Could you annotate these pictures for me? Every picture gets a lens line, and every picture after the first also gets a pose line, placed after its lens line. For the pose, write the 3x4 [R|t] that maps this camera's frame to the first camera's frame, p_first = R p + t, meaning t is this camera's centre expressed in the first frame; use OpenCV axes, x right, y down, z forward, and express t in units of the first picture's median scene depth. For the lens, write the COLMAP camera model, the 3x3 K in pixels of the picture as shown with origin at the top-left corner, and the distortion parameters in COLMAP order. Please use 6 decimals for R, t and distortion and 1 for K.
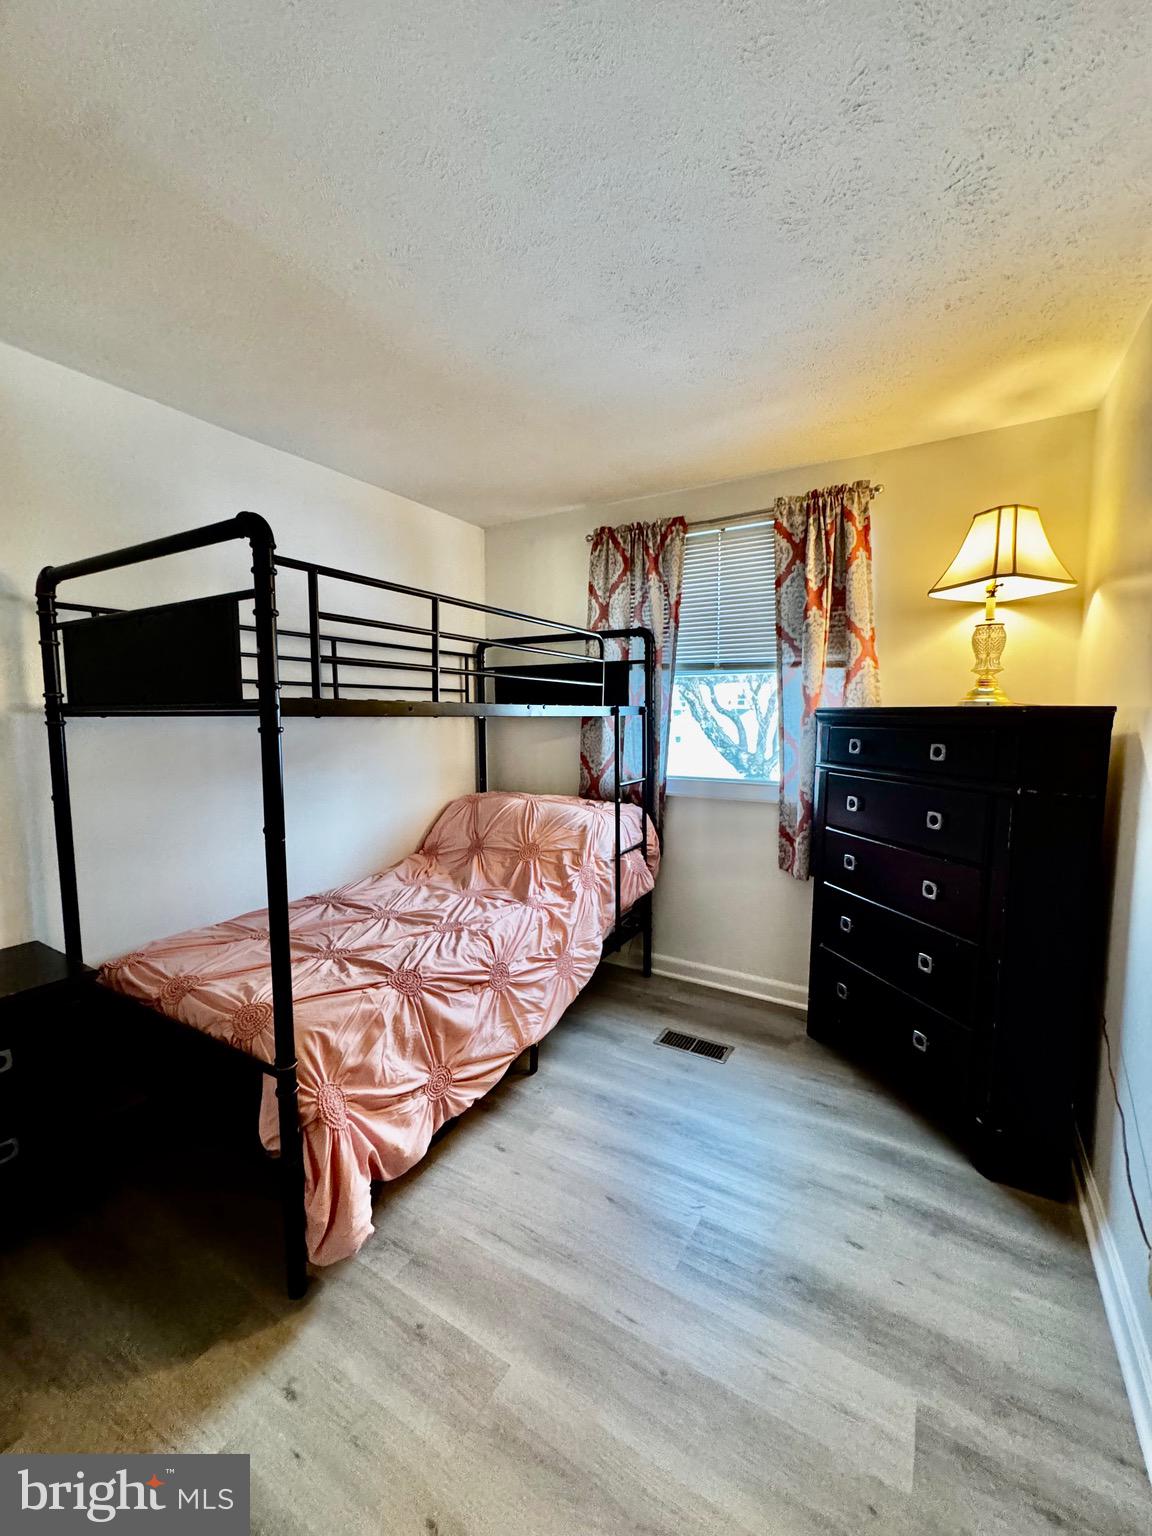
lens RADIAL K [[614.2, 0, 576.9], [0, 614.2, 767.5], [0, 0, 1]] dist [-0.001300, 0.000237]
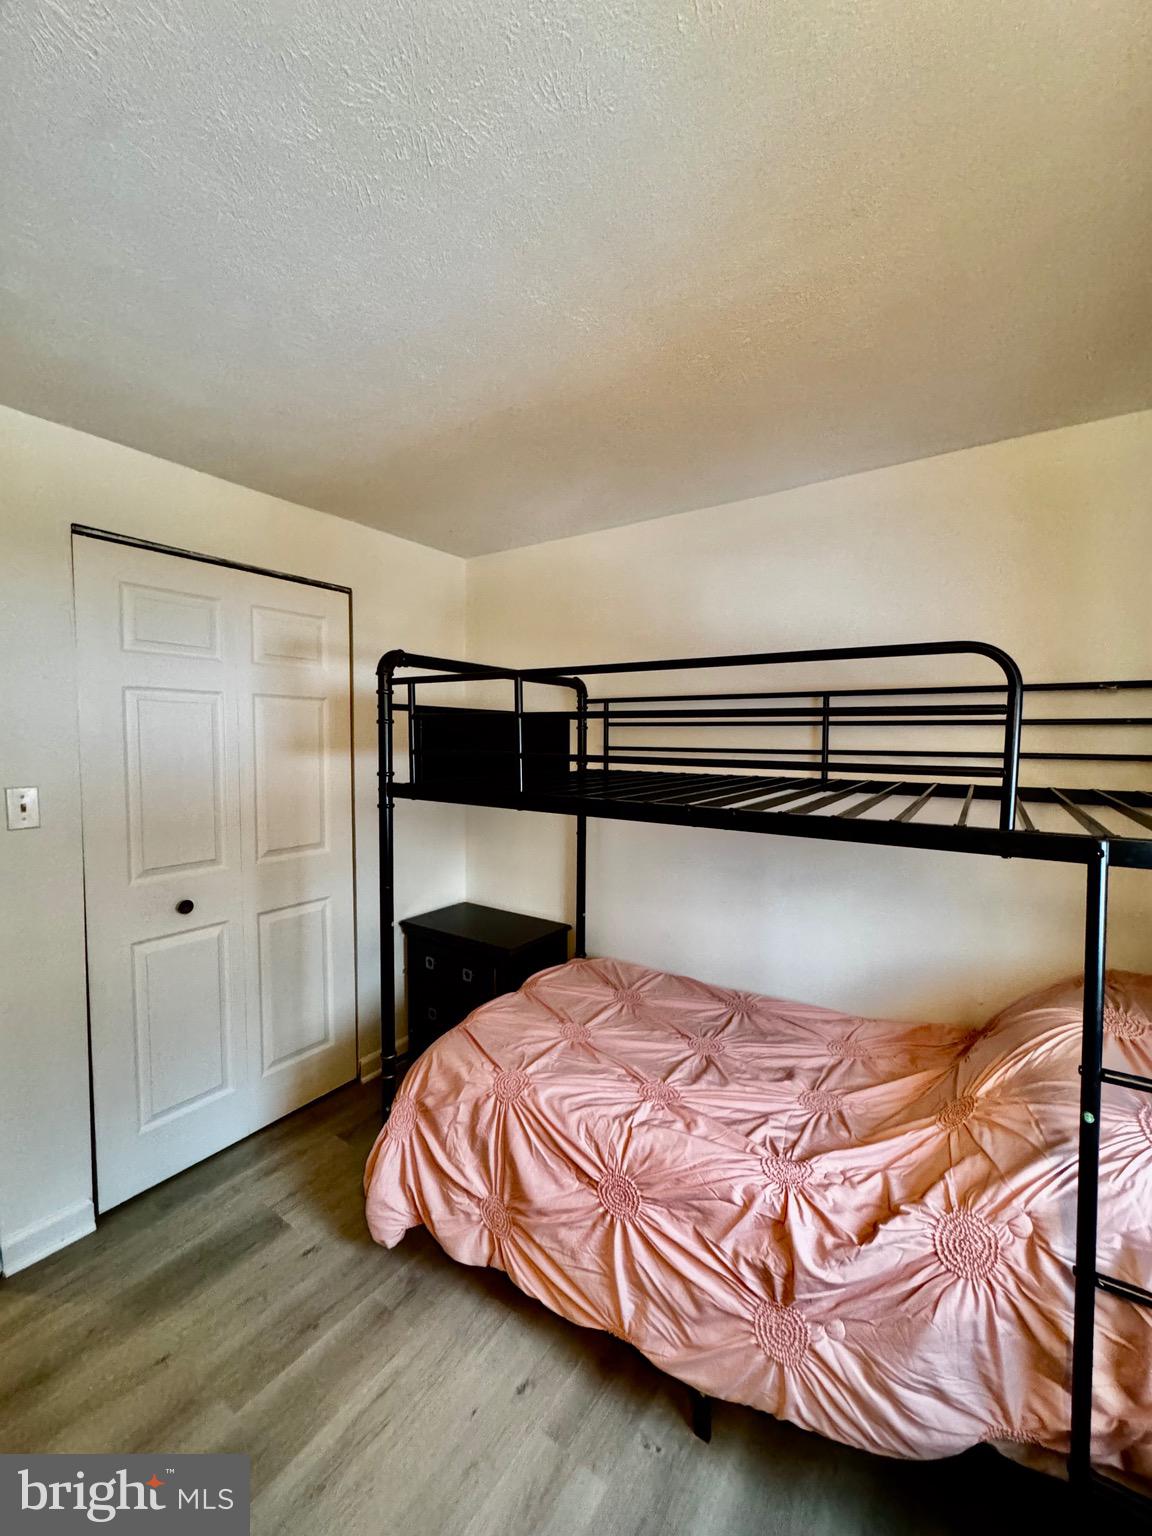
lens RADIAL K [[614.2, 0, 576.9], [0, 614.2, 767.5], [0, 0, 1]] dist [-0.001300, 0.000237]
pose [[-0.065531, 0.051686, -0.996511, 0.566084], [-0.094472, 0.993850, 0.057760, -0.178287], [0.993368, 0.097928, -0.060245, 1.011302]]
